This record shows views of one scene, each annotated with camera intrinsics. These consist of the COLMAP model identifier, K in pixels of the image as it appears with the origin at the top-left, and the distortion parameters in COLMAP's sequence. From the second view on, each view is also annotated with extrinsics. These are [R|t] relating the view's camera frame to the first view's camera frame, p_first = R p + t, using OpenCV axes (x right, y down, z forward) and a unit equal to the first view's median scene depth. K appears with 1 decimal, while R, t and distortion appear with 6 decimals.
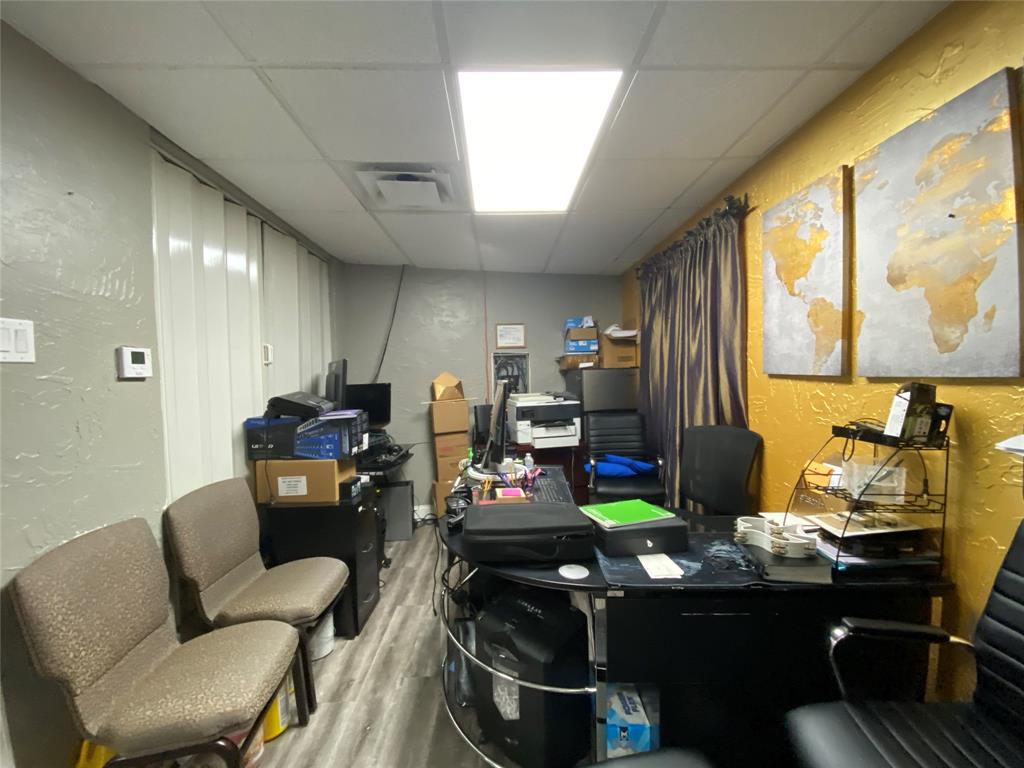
lens RADIAL K [[416.5, 0, 509.4], [0, 416.5, 391.2], [0, 0, 1]] dist [0.010942, -0.014524]
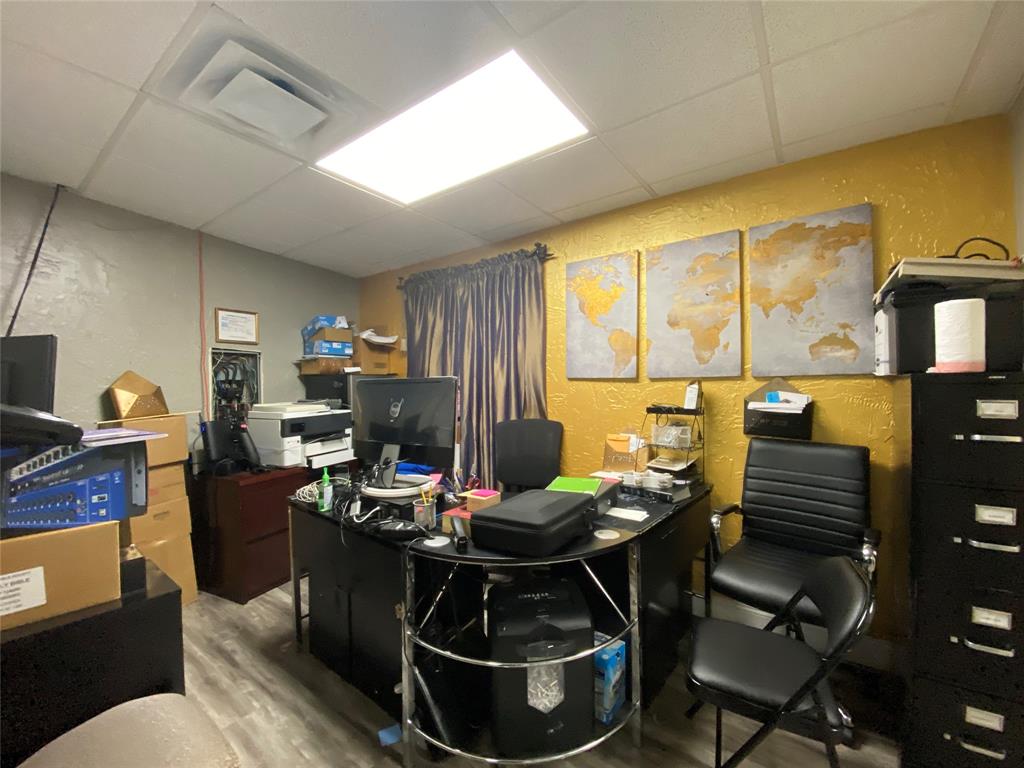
lens RADIAL K [[416.5, 0, 521.0], [0, 416.5, 389.8], [0, 0, 1]] dist [0.010942, -0.014524]
pose [[0.604645, 0.002951, 0.796490, -0.650964], [0.030396, 0.999179, -0.026776, 0.033913], [-0.795915, 0.040400, 0.604059, 0.323128]]
